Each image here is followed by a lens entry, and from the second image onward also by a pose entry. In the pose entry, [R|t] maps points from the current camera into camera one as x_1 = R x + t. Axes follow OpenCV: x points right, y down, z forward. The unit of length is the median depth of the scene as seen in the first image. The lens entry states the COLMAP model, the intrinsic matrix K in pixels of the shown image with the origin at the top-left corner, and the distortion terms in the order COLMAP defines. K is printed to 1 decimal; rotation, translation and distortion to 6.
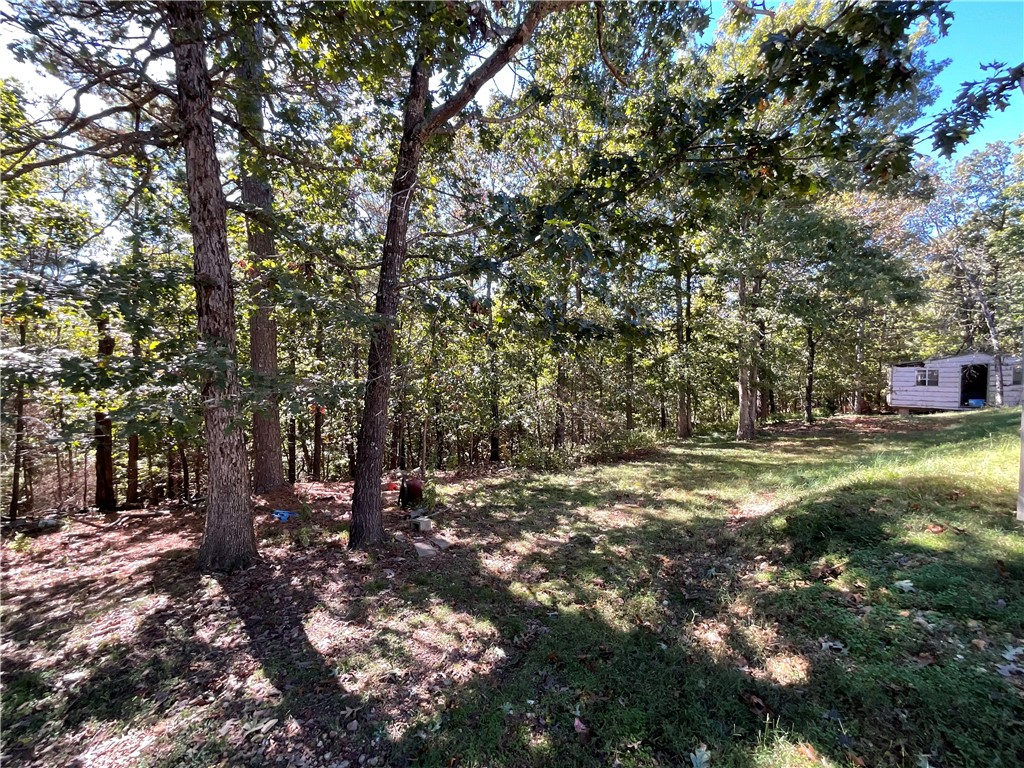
lens RADIAL K [[417.4, 0, 510.9], [0, 417.4, 383.1], [0, 0, 1]] dist [0.001202, 0.000235]
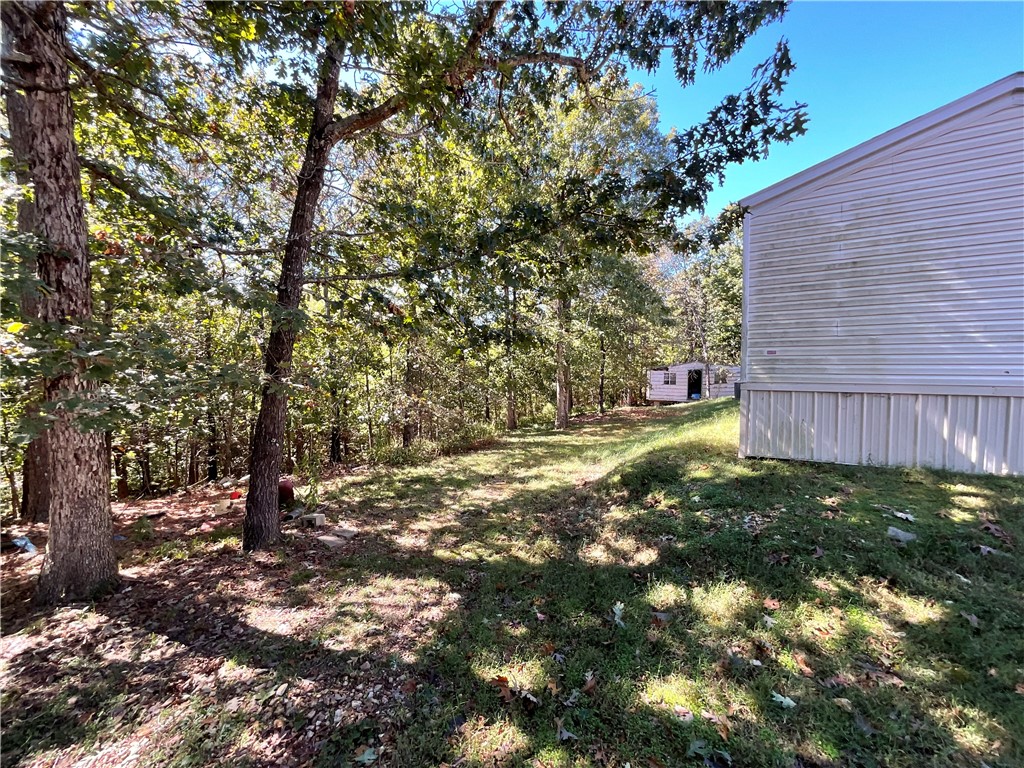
lens RADIAL K [[417.4, 0, 513.4], [0, 417.4, 384.1], [0, 0, 1]] dist [0.001202, 0.000235]
pose [[0.905347, 0.002508, 0.424664, -0.234832], [-0.004712, 0.999980, 0.004140, 0.007883], [-0.424646, -0.005749, 0.905341, -0.111545]]
